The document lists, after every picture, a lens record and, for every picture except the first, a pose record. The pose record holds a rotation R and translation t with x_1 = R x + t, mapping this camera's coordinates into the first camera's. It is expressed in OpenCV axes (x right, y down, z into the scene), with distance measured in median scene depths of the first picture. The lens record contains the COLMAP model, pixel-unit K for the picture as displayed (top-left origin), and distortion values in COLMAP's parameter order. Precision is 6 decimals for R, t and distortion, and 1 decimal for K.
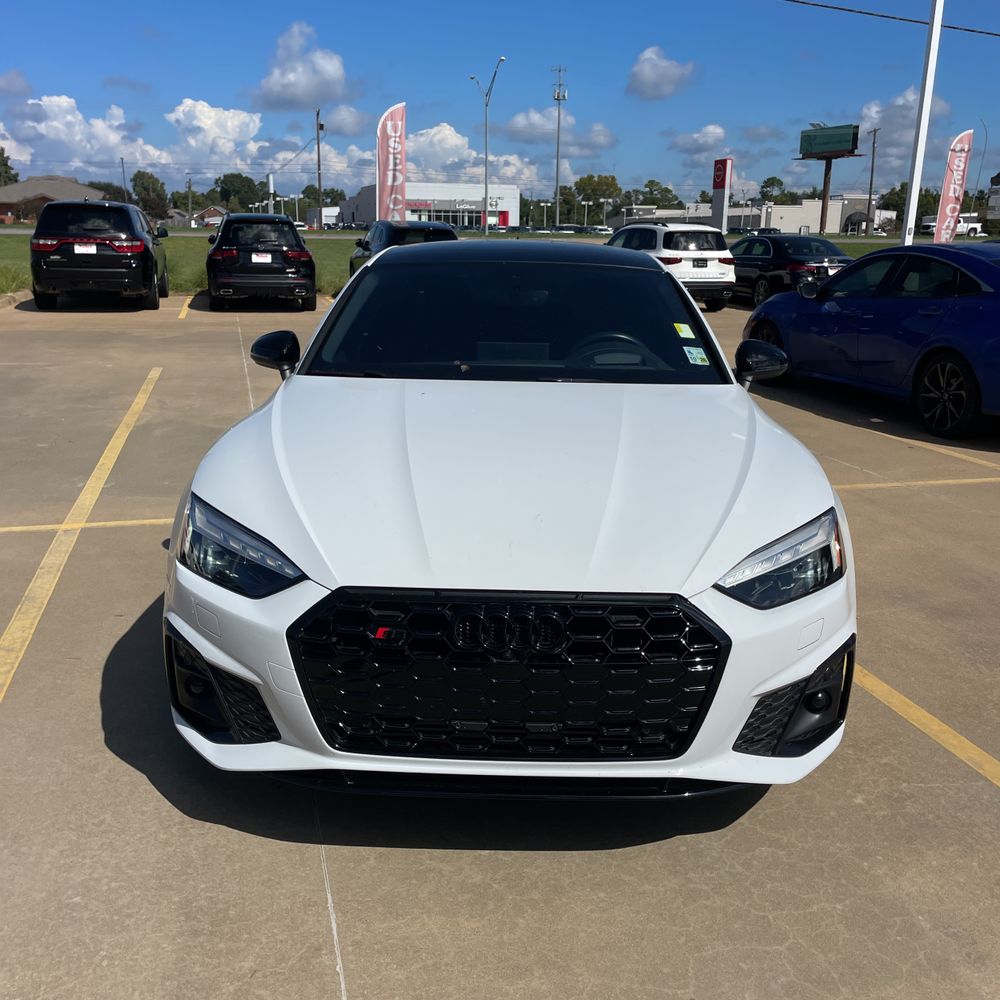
lens RADIAL K [[1023.3, 0, 498.4], [0, 1023.3, 479.1], [0, 0, 1]] dist [0.024140, 0.000000]
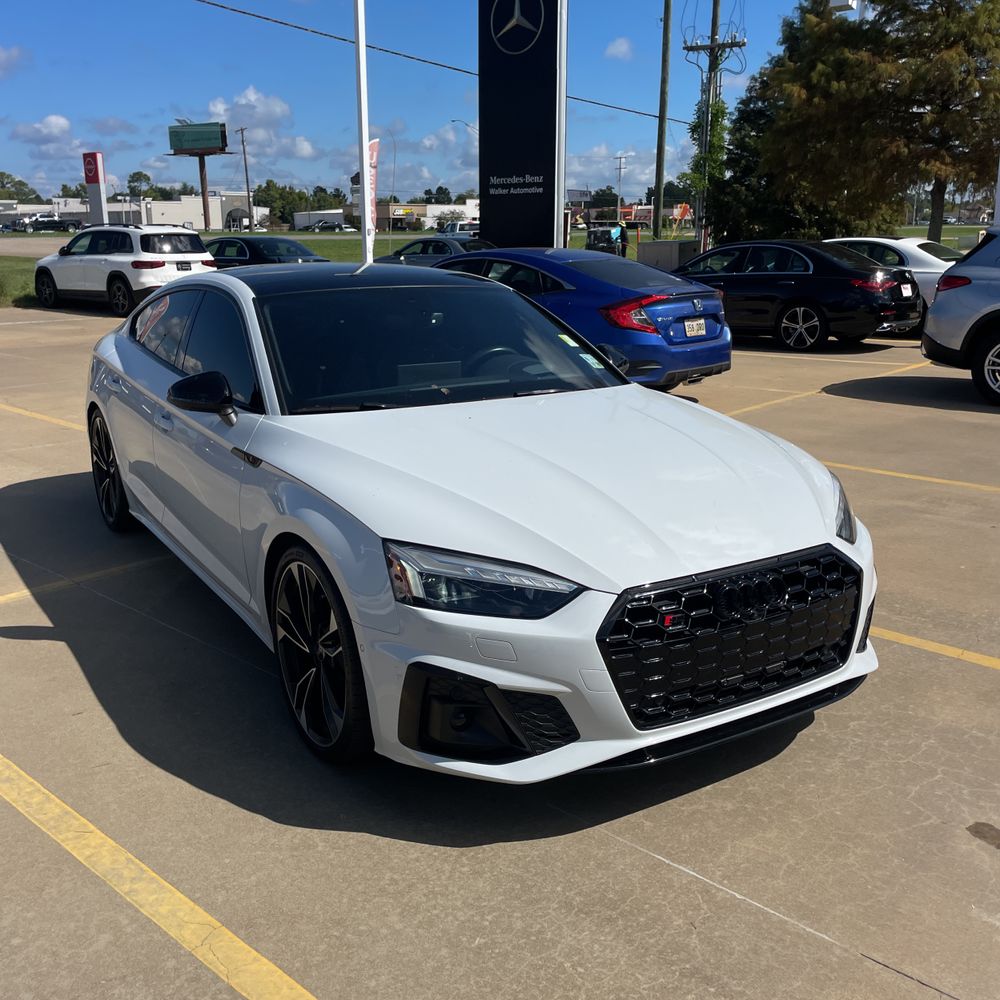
lens RADIAL K [[1023.3, 0, 503.4], [0, 1023.3, 473.9], [0, 0, 1]] dist [0.024140, 0.000000]
pose [[0.835147, -0.140302, 0.531831, -0.493358], [0.140597, 0.989251, 0.040192, -0.050167], [-0.531753, 0.041207, 0.845896, 0.059428]]
